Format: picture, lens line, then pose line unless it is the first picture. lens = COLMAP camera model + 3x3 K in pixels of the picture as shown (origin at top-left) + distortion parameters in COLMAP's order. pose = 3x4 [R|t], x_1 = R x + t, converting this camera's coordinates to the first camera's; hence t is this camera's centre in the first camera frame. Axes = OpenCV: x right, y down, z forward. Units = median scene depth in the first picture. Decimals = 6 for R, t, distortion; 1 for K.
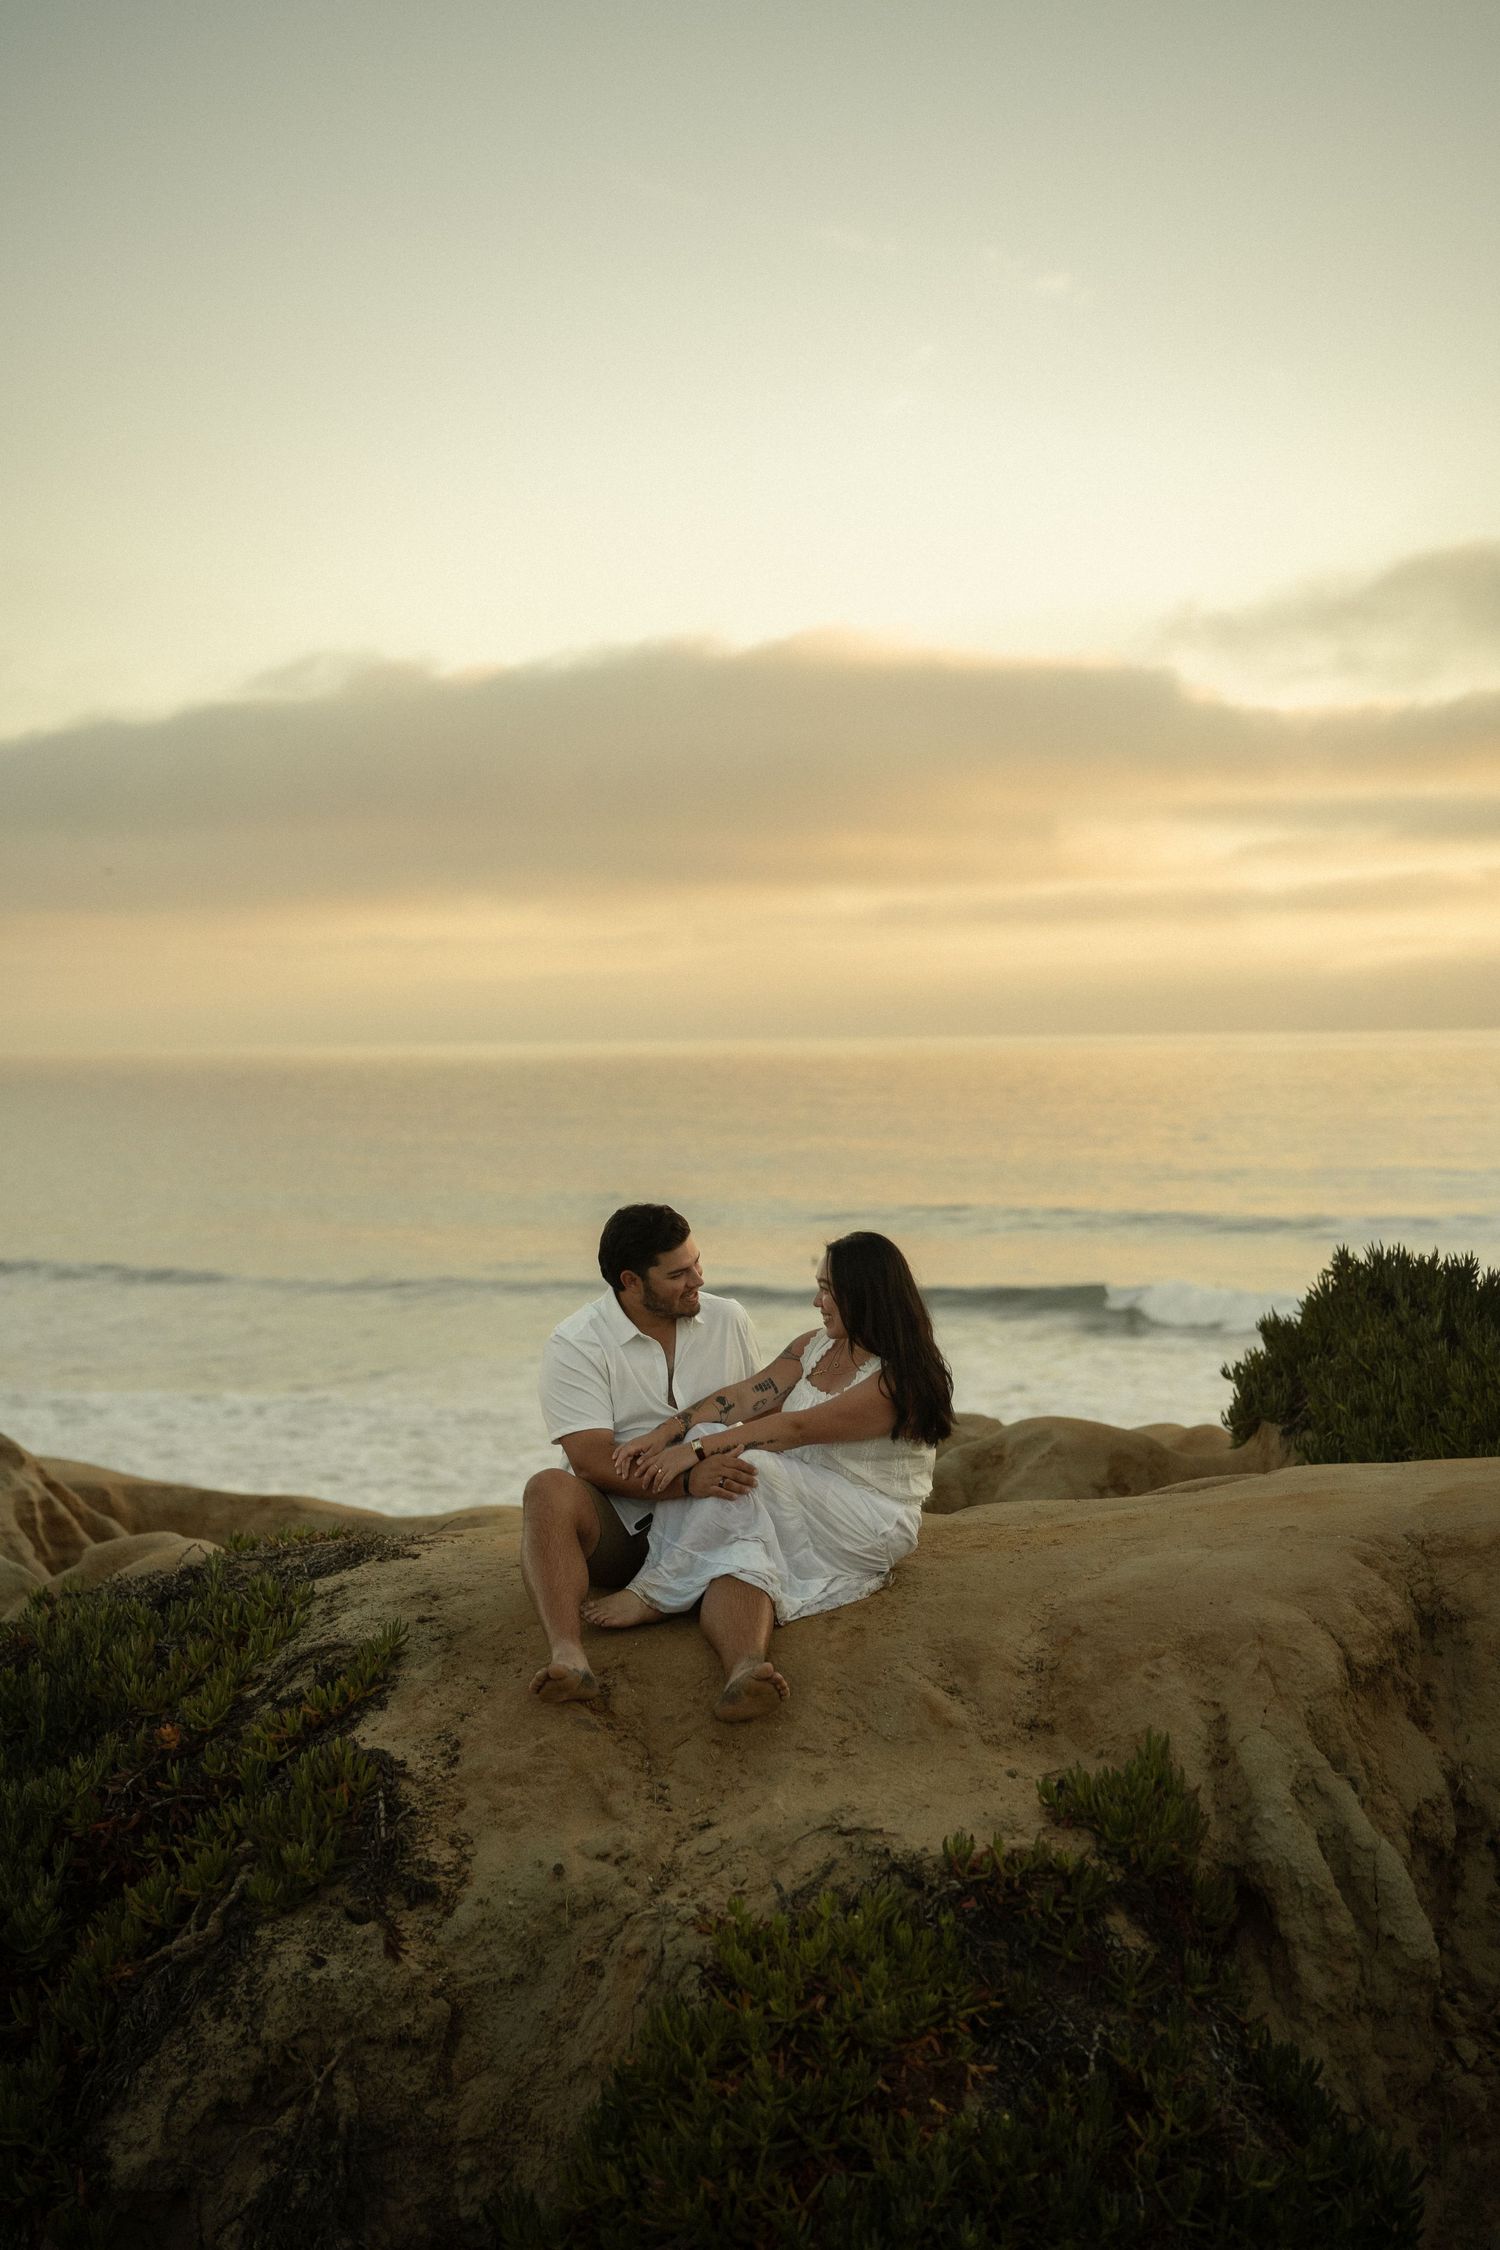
lens RADIAL K [[3089.6, 0, 750.0], [0, 3089.6, 1125.0], [0, 0, 1]] dist [0.000411, 0.043820]
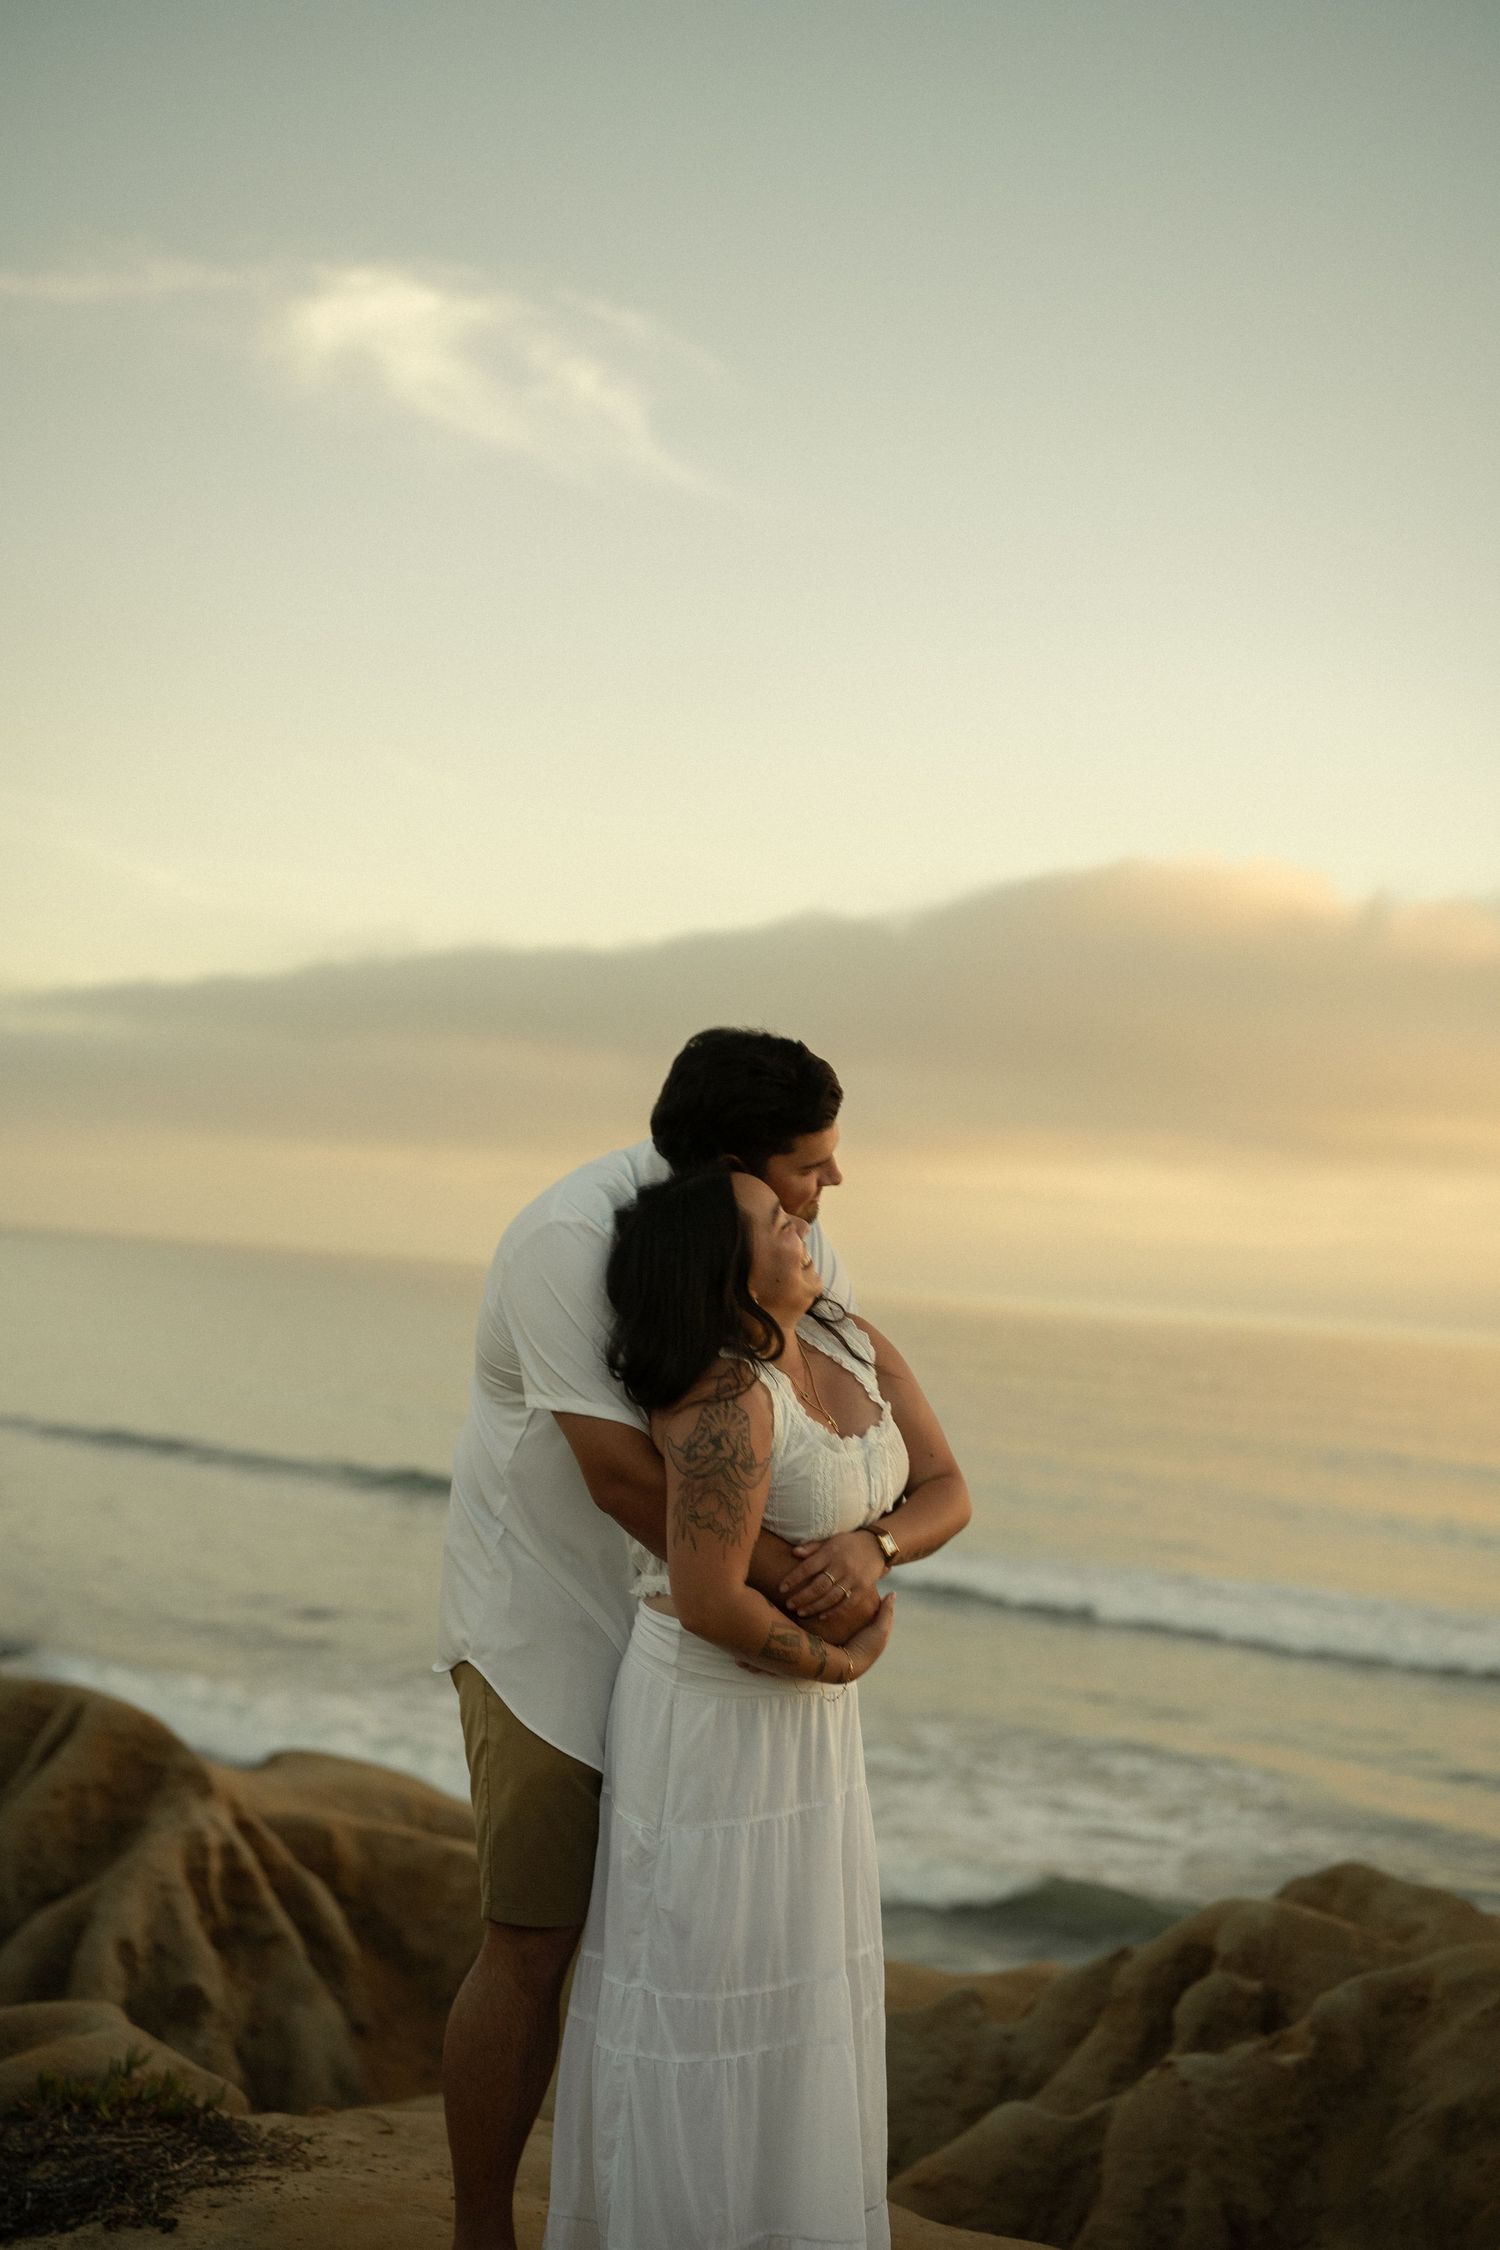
lens RADIAL K [[3089.6, 0, 750.0], [0, 3089.6, 1125.0], [0, 0, 1]] dist [0.000411, 0.043820]
pose [[0.974470, 0.074823, -0.211684, 0.117671], [-0.091936, 0.993145, -0.072181, -0.034921], [0.204832, 0.089800, 0.974669, 0.527057]]
